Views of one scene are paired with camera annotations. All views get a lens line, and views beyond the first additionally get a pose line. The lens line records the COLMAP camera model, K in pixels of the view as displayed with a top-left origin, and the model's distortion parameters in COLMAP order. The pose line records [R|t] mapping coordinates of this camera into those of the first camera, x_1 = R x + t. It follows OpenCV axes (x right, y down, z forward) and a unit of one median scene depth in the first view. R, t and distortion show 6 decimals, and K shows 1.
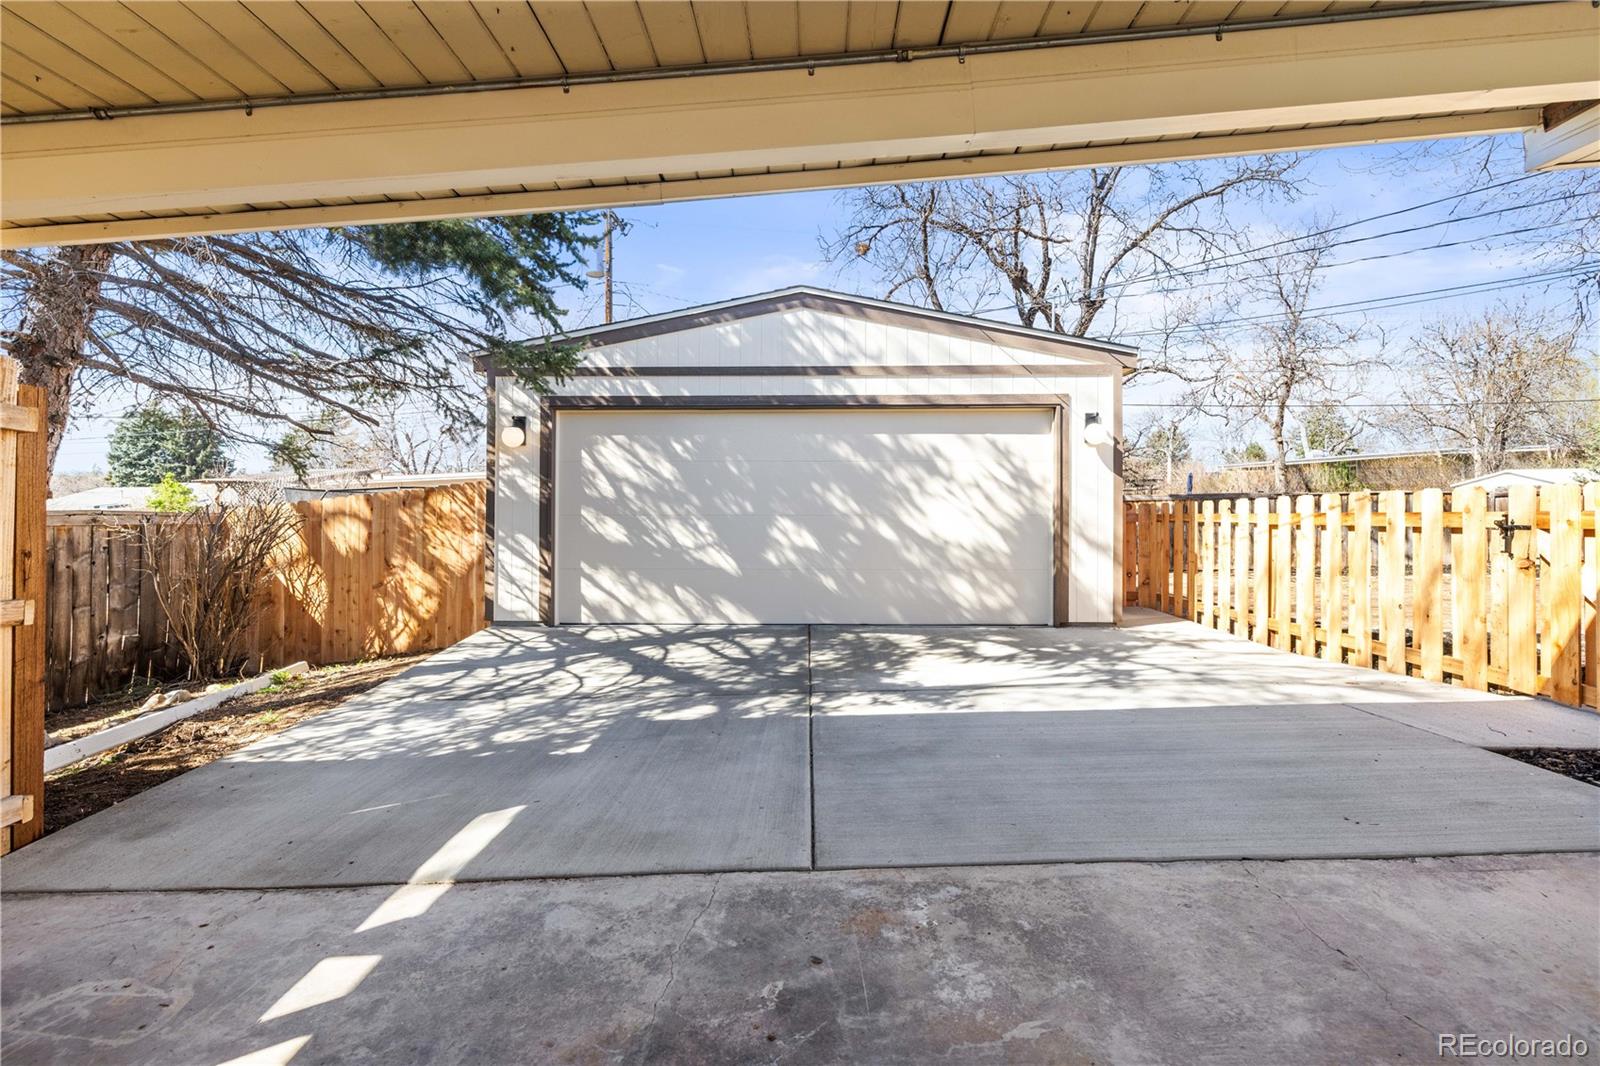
lens RADIAL K [[687.1, 0, 799.2], [0, 687.1, 511.5], [0, 0, 1]] dist [0.002302, -0.000123]
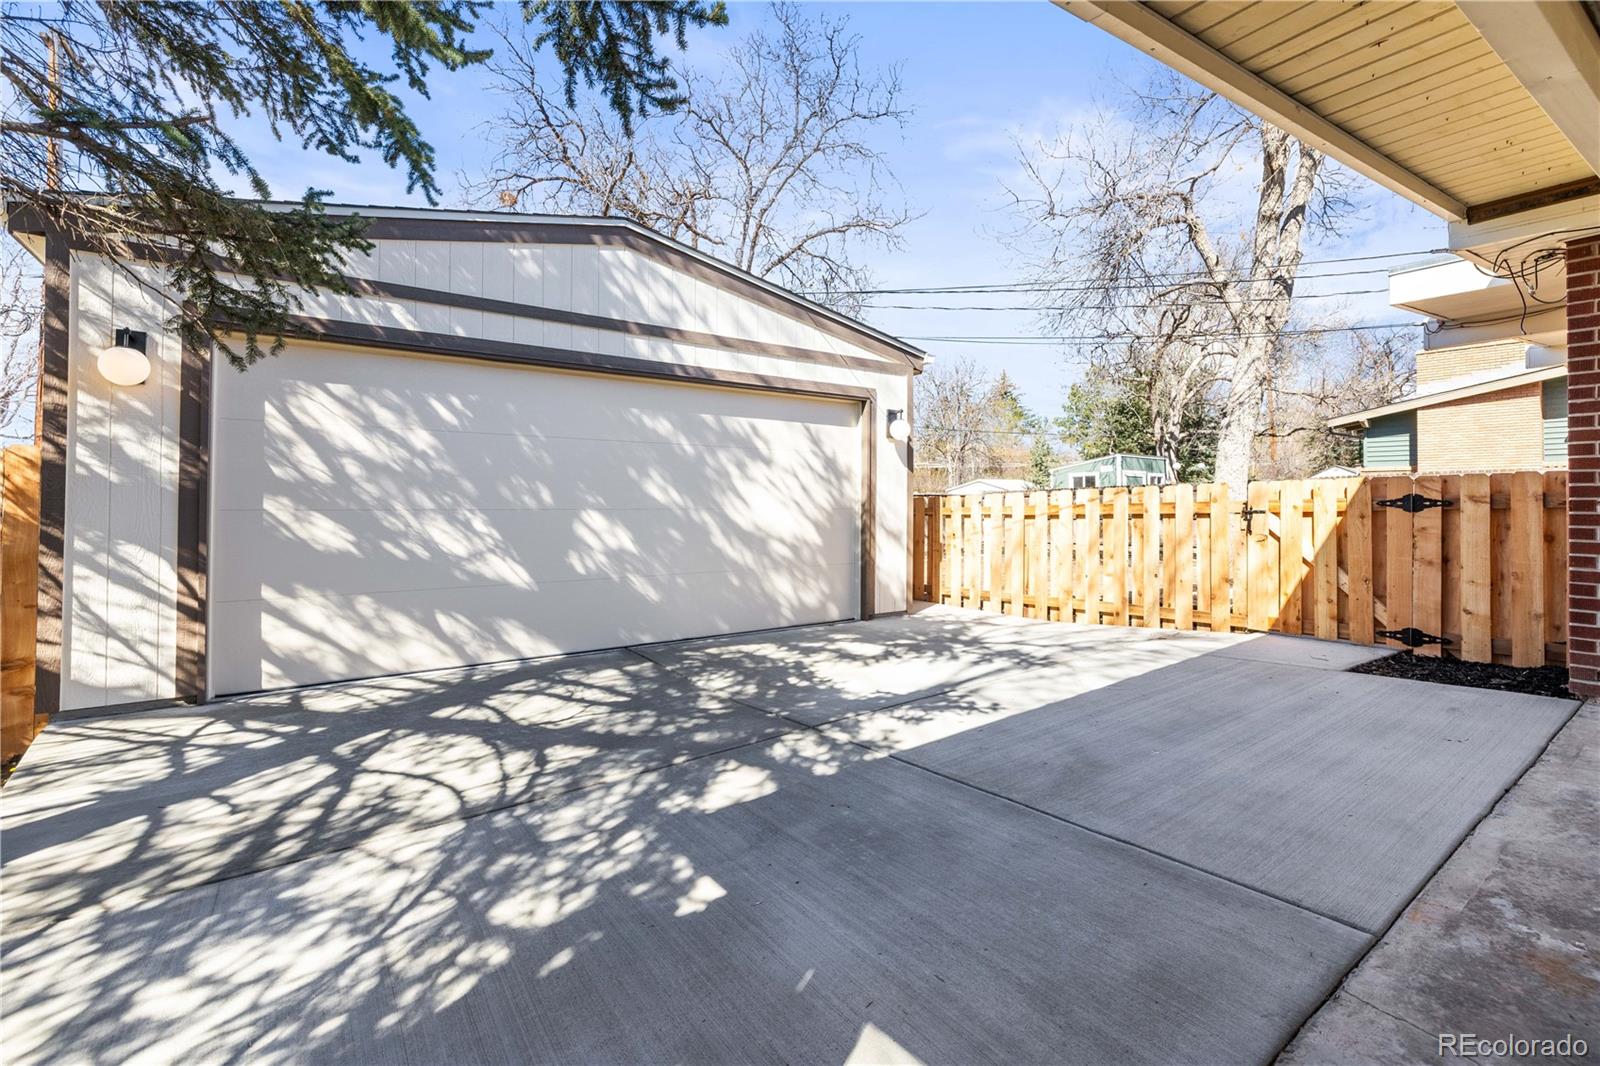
lens RADIAL K [[705.1, 0, 799.9], [0, 705.1, 493.0], [0, 0, 1]] dist [0.003413, -0.000169]
pose [[0.805491, 0.009968, 0.592524, -0.310277], [0.006569, 0.999647, -0.025747, 0.010512], [-0.592571, 0.024631, 0.805142, 0.229034]]
